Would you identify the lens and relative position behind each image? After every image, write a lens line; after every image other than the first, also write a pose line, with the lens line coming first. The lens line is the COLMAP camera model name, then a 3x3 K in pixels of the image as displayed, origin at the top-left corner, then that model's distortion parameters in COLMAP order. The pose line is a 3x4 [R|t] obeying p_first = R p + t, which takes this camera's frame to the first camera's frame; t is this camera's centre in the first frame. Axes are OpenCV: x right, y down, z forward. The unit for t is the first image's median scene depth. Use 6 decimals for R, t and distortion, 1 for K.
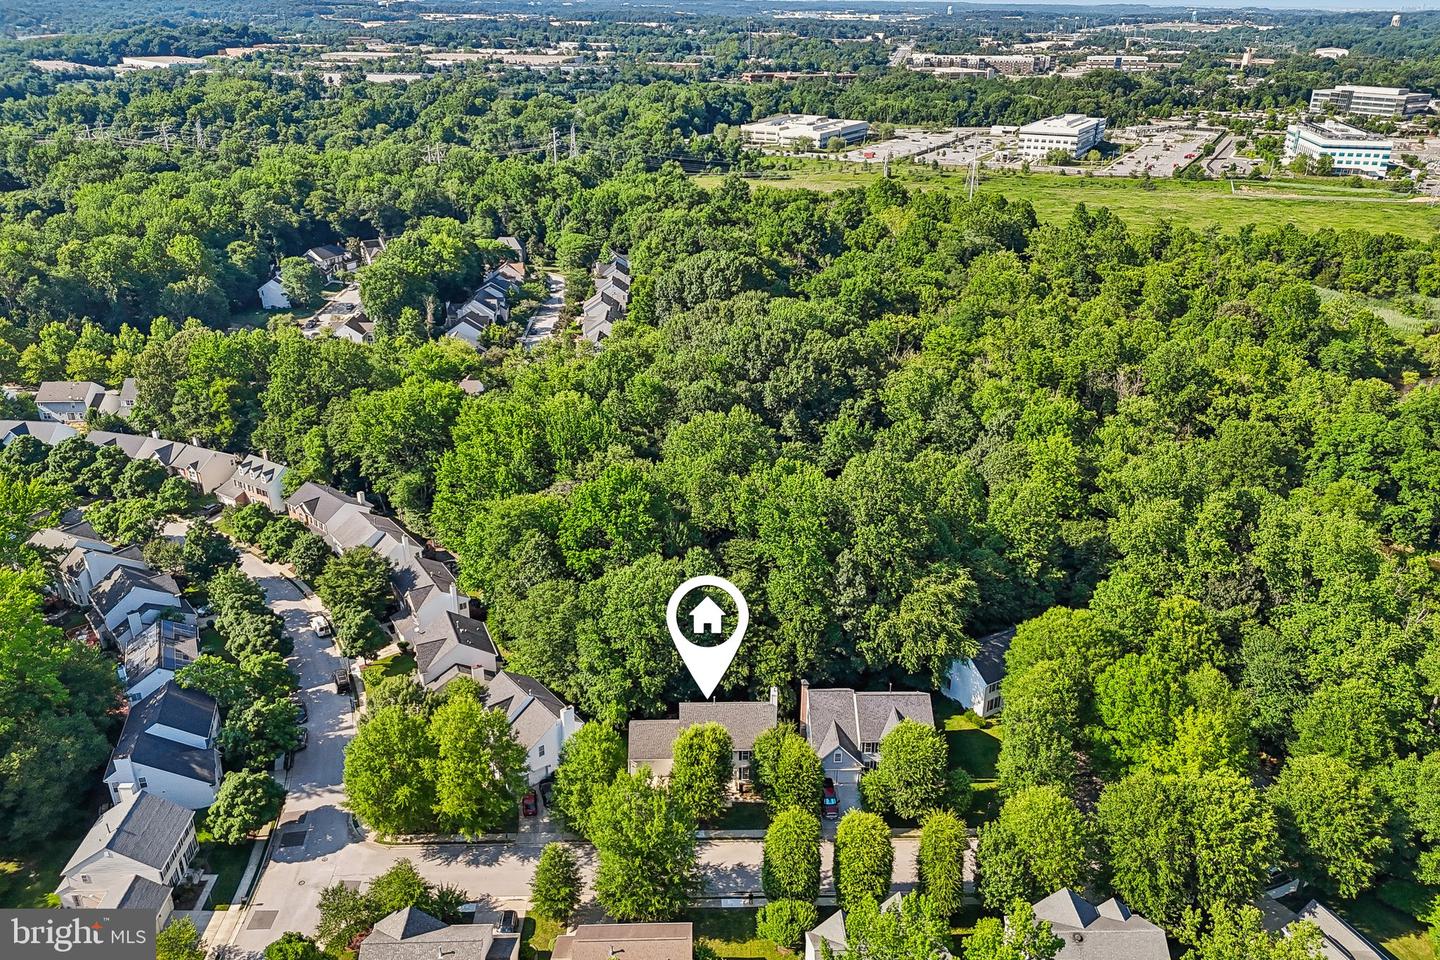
lens RADIAL K [[1032.7, 0, 720.0], [0, 1032.7, 468.5], [0, 0, 1]] dist [0.056458, -0.057271]
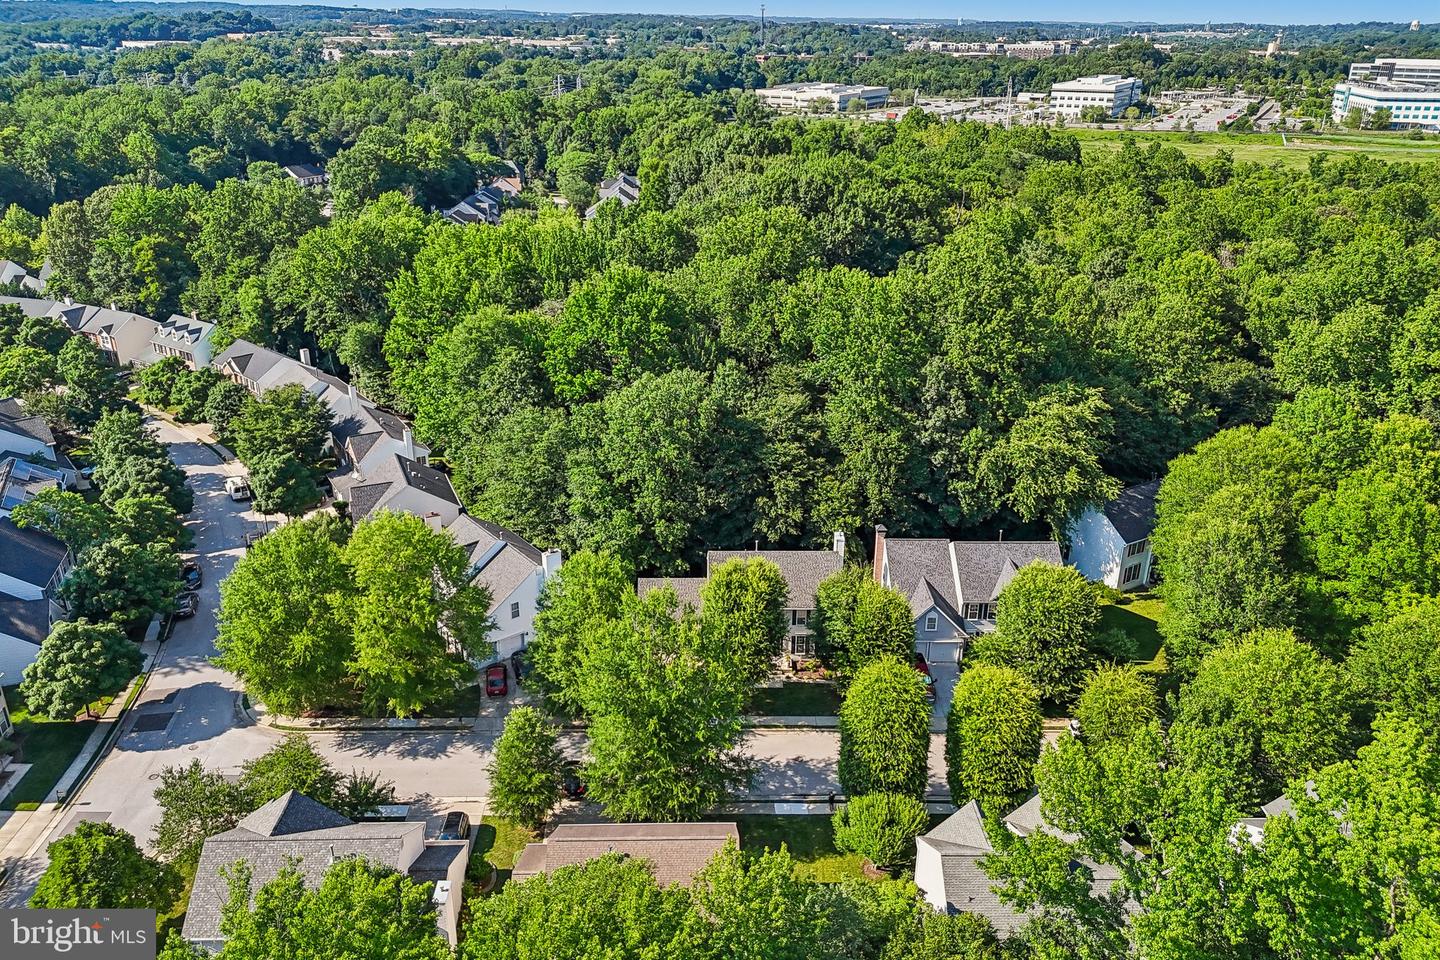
lens RADIAL K [[1032.7, 0, 722.4], [0, 1032.7, 472.0], [0, 0, 1]] dist [0.056458, -0.057271]
pose [[0.999961, 0.008428, -0.002588, -0.025624], [-0.008456, 0.999903, -0.011052, 0.165688], [0.002495, 0.011073, 0.999936, 0.261341]]
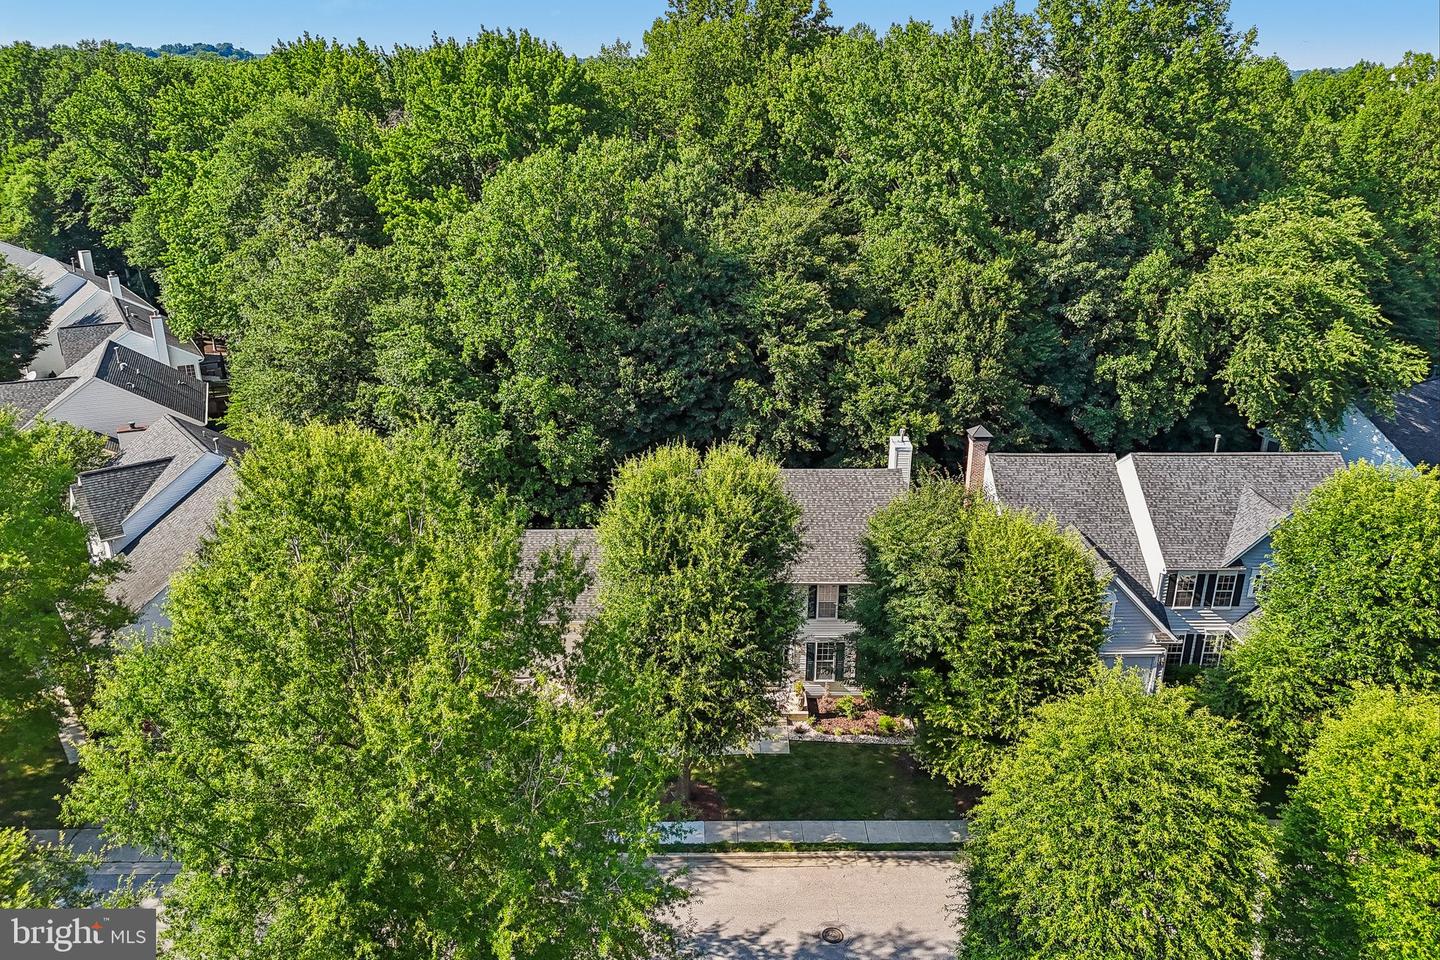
lens RADIAL K [[1032.7, 0, 730.4], [0, 1032.7, 490.7], [0, 0, 1]] dist [0.056458, -0.057271]
pose [[0.999948, 0.006046, 0.008205, -0.008738], [-0.005721, 0.999219, -0.039097, 0.227163], [-0.008435, 0.039048, 0.999202, 0.597155]]
